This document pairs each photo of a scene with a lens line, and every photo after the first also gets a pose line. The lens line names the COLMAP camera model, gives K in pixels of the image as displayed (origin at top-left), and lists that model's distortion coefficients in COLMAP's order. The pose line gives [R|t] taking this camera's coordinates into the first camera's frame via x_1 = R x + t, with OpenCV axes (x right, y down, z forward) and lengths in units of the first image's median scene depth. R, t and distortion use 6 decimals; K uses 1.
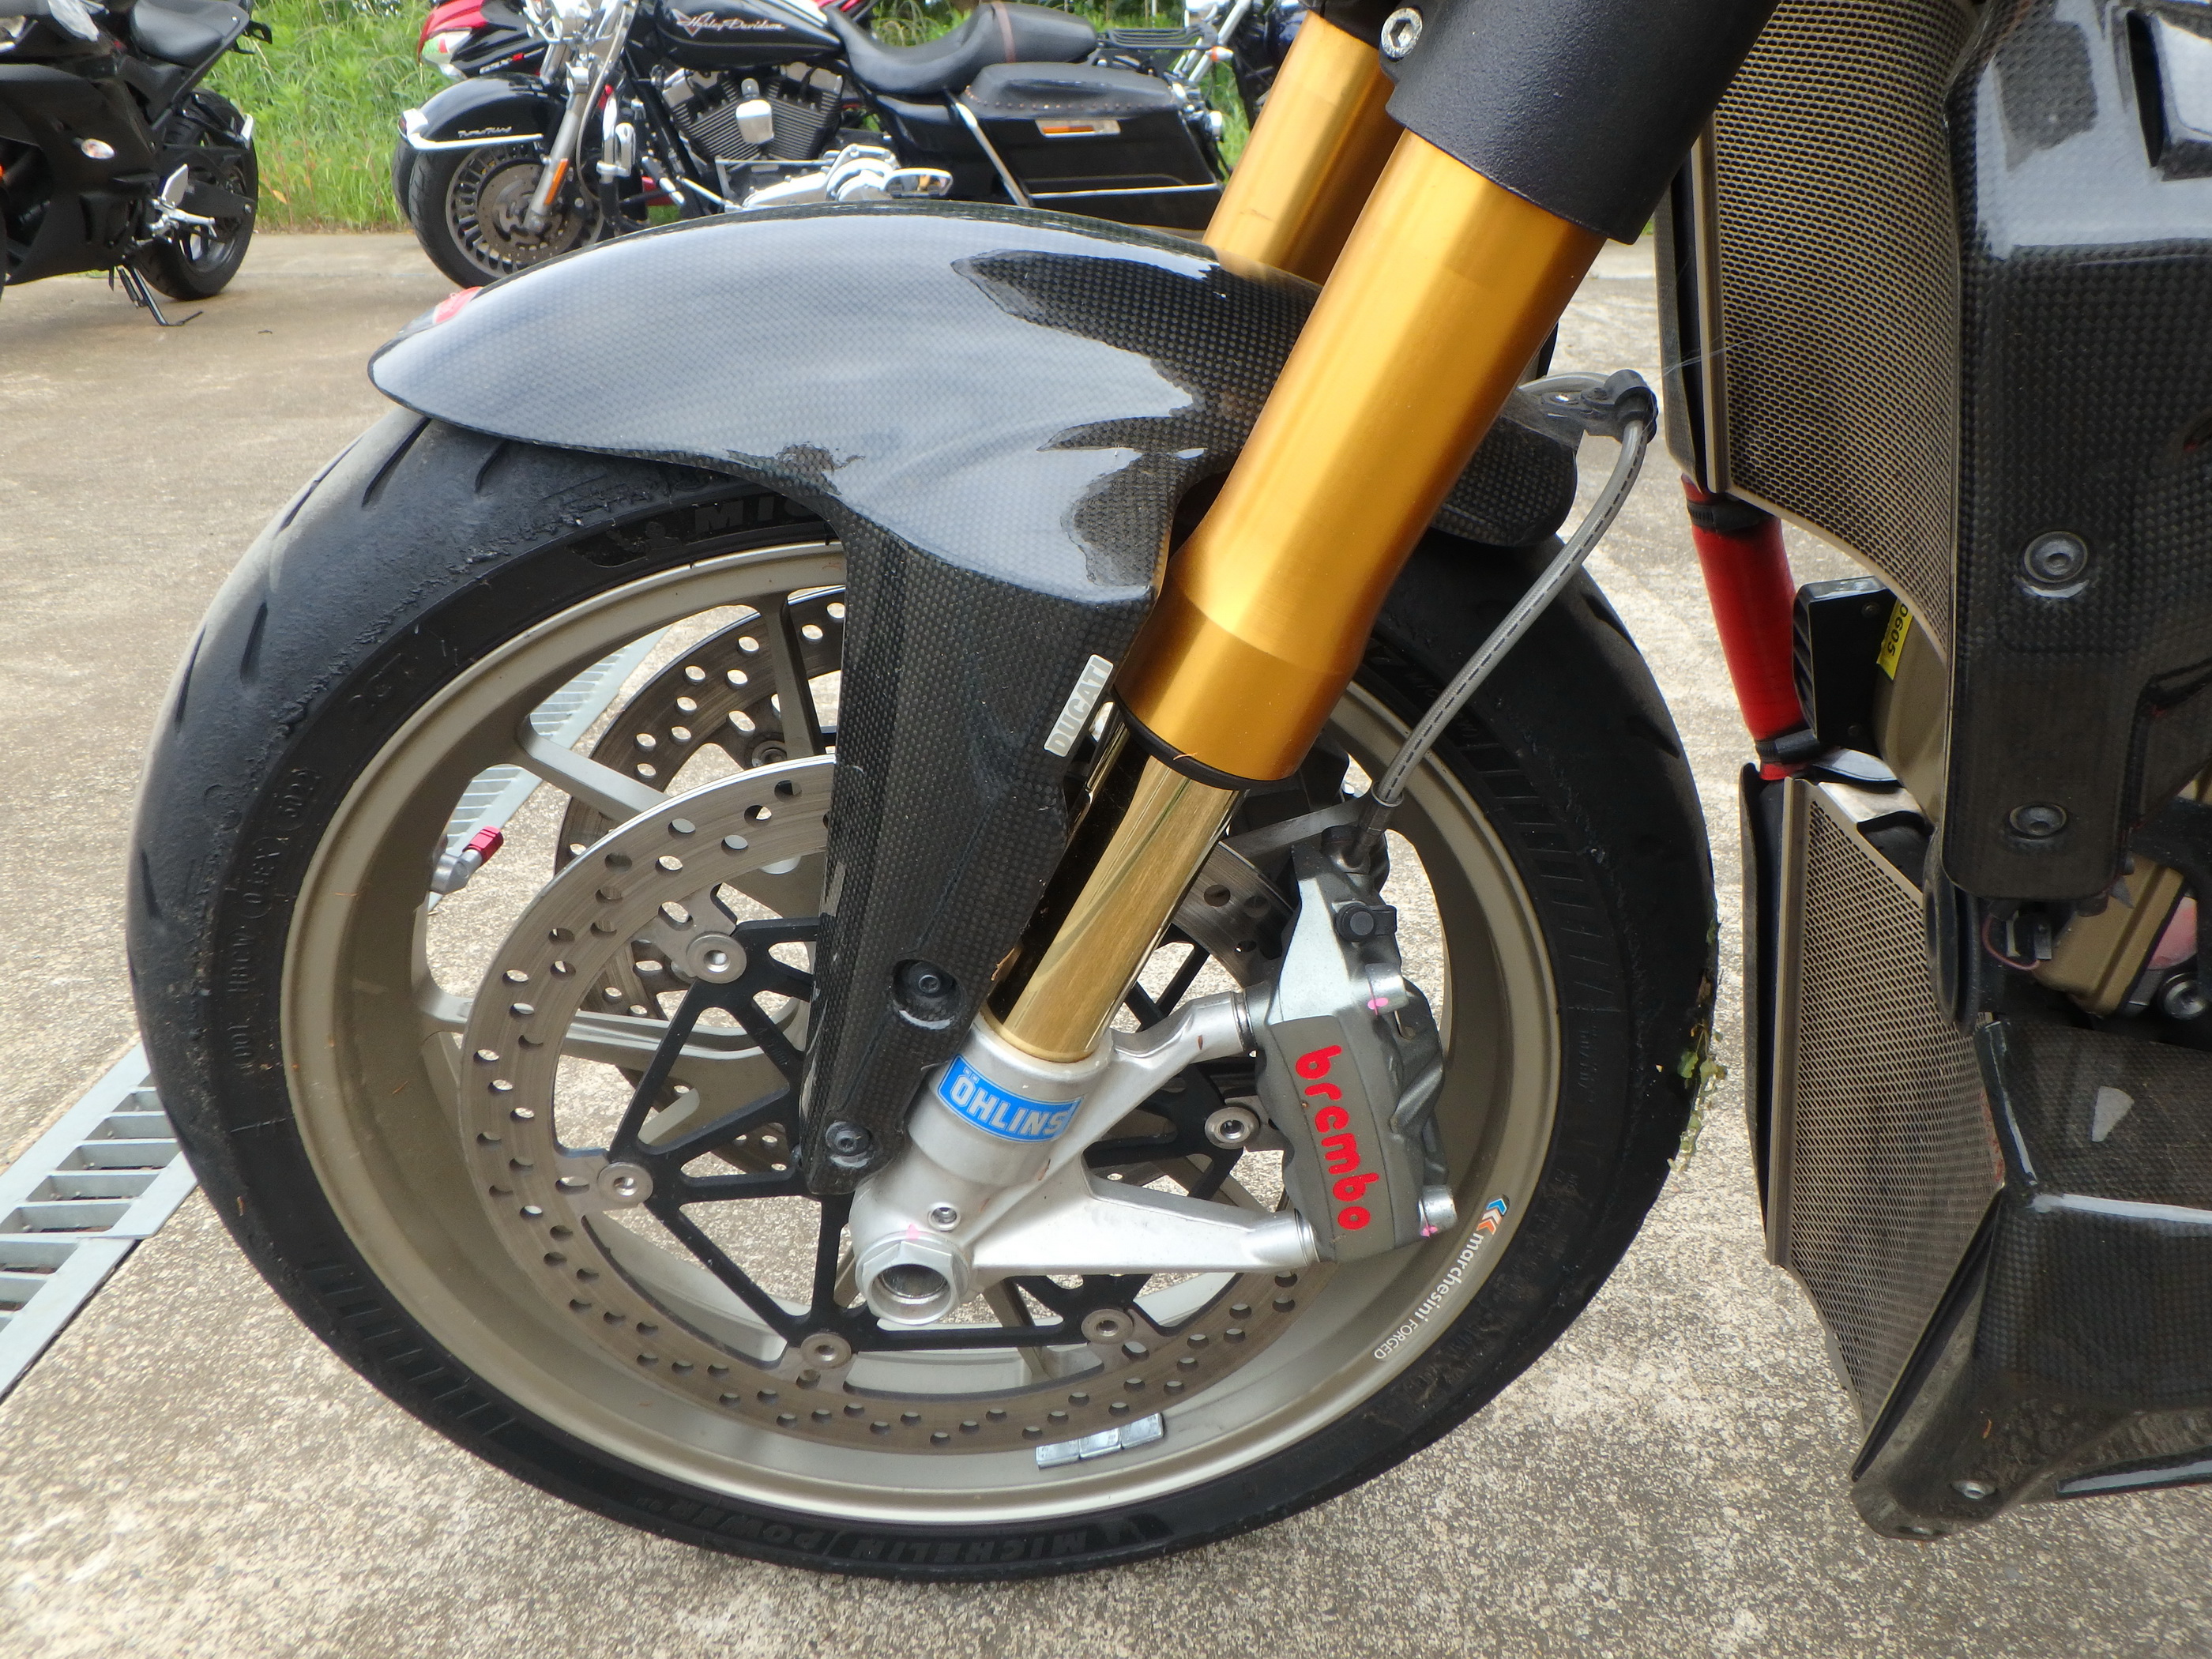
lens RADIAL K [[1815.4, 0, 1118.7], [0, 1815.4, 843.0], [0, 0, 1]] dist [-0.002408, 0.007839]
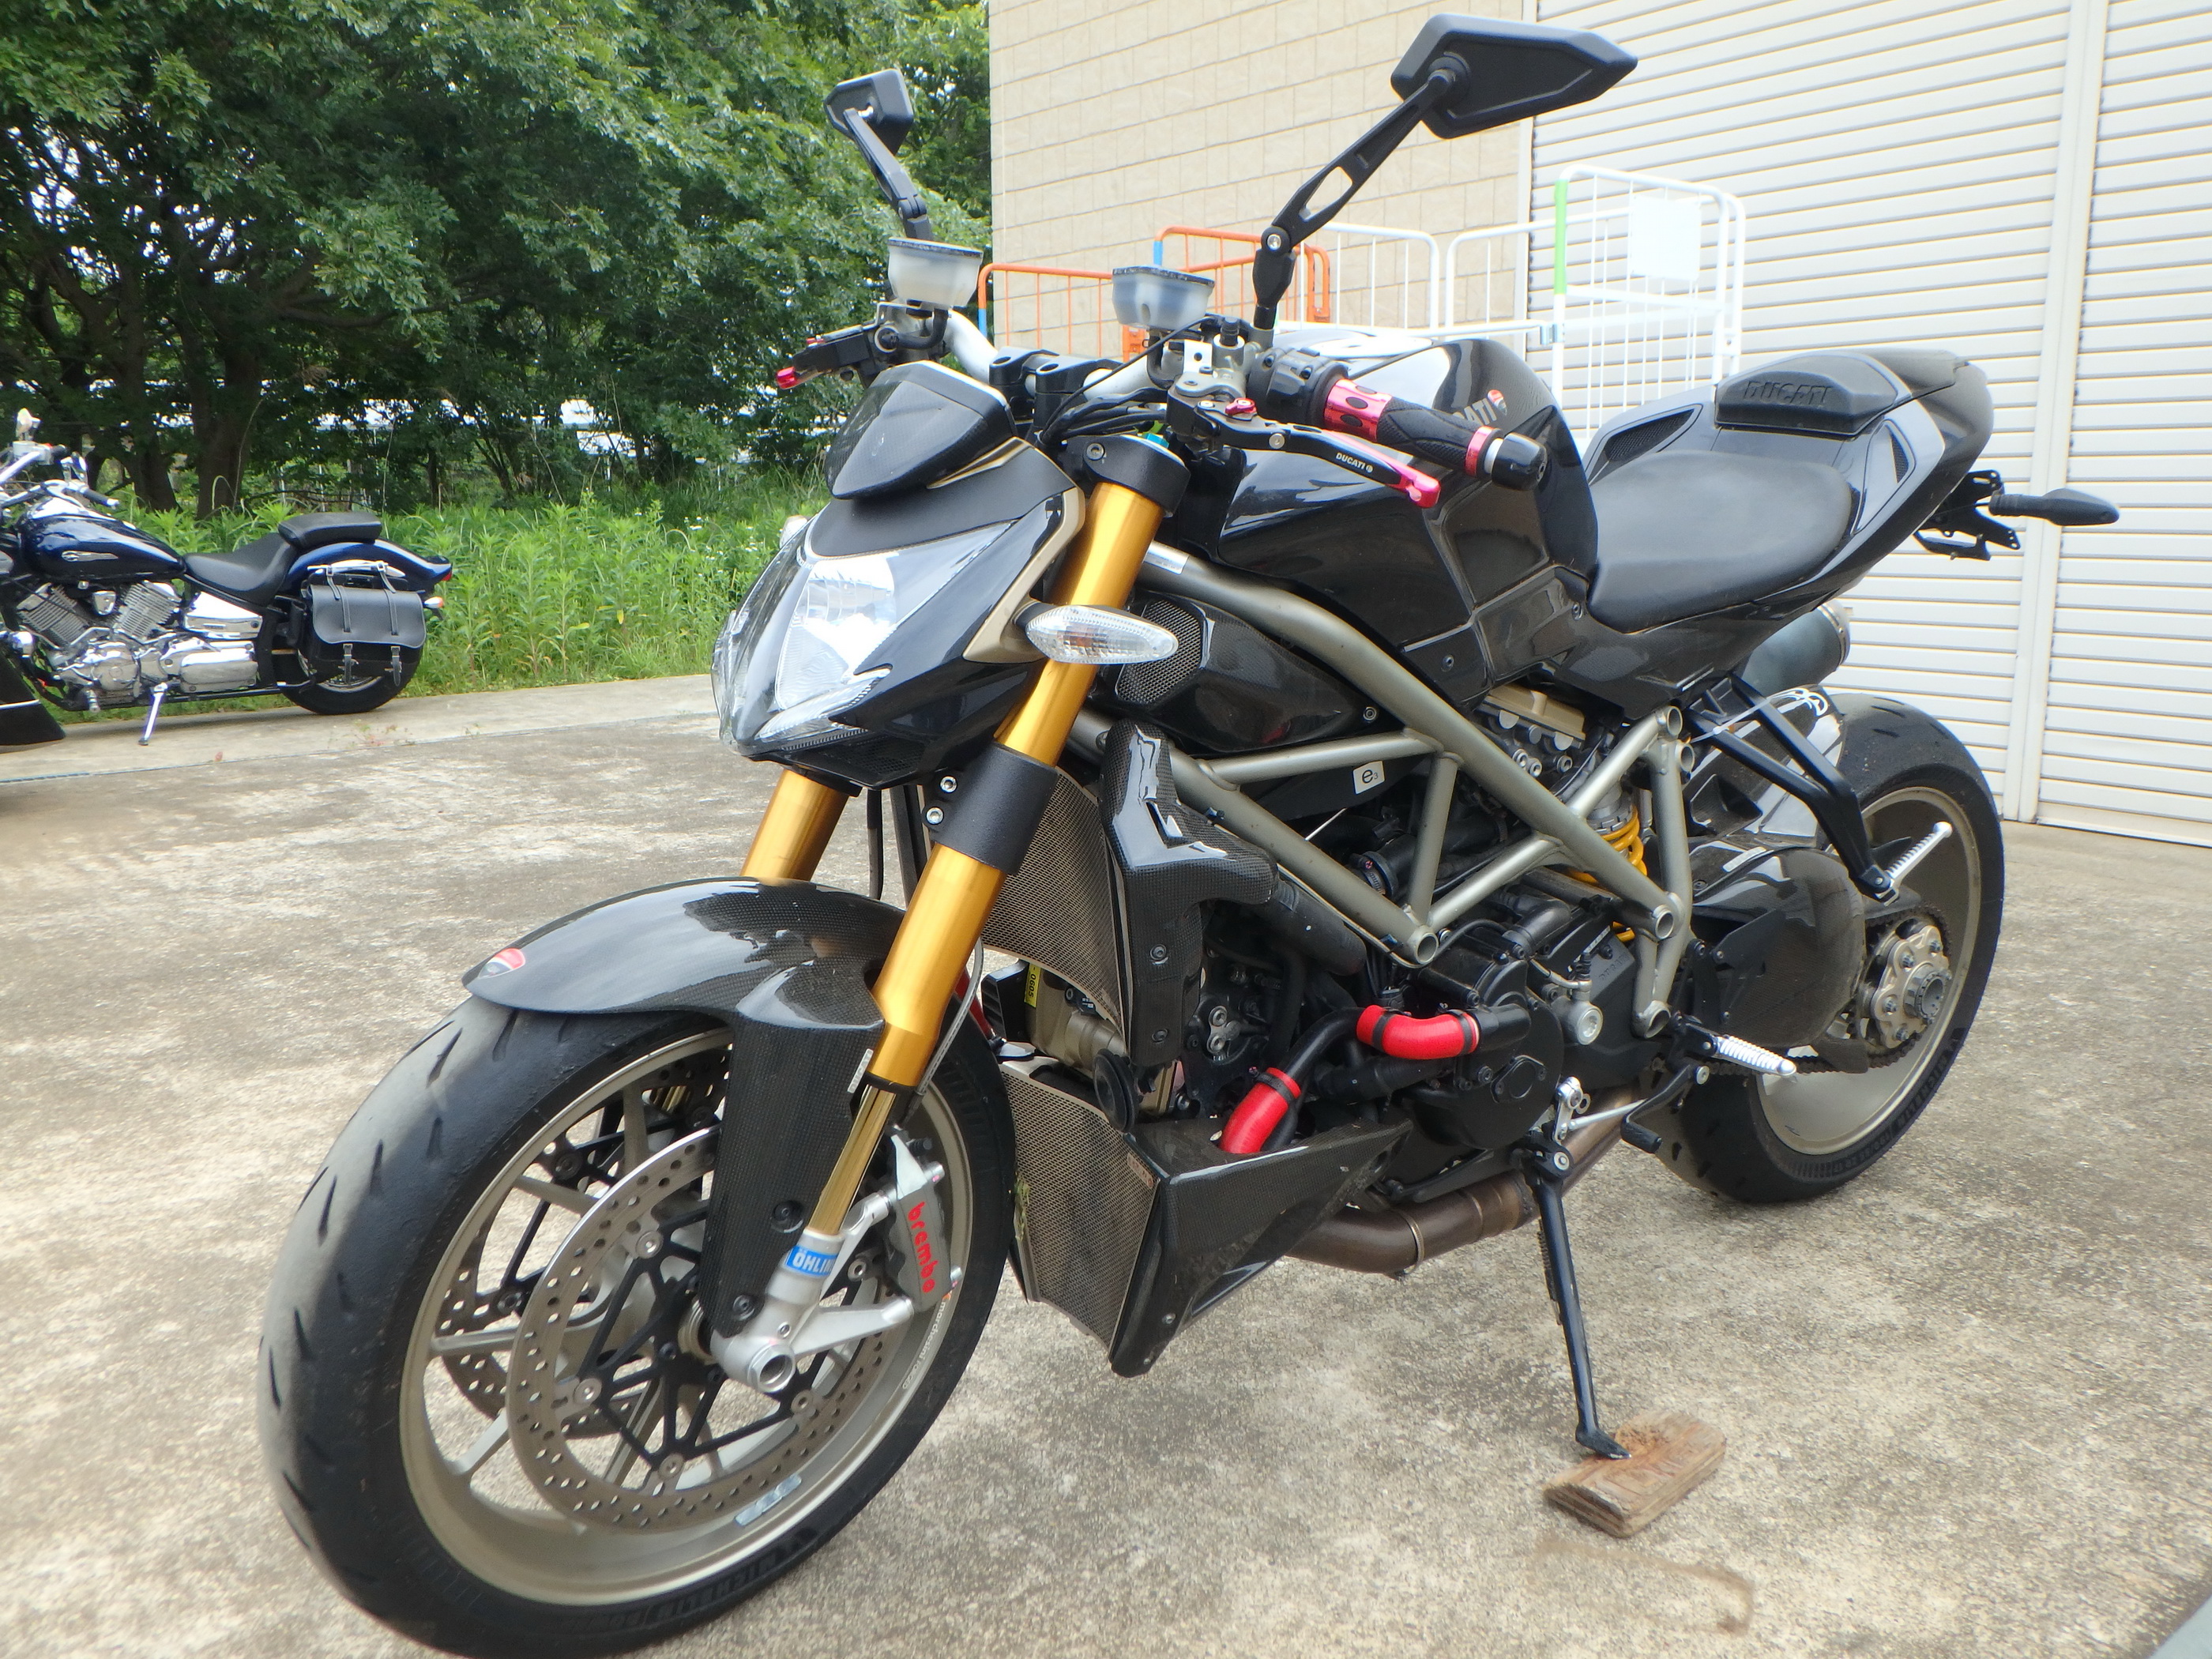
lens RADIAL K [[1815.4, 0, 1108.1], [0, 1815.4, 787.6], [0, 0, 1]] dist [-0.002408, 0.007839]
pose [[0.769034, -0.116114, 0.628573, -0.129258], [0.268060, 0.951299, -0.152230, 0.002666], [-0.580285, 0.285565, 0.762707, -0.126763]]
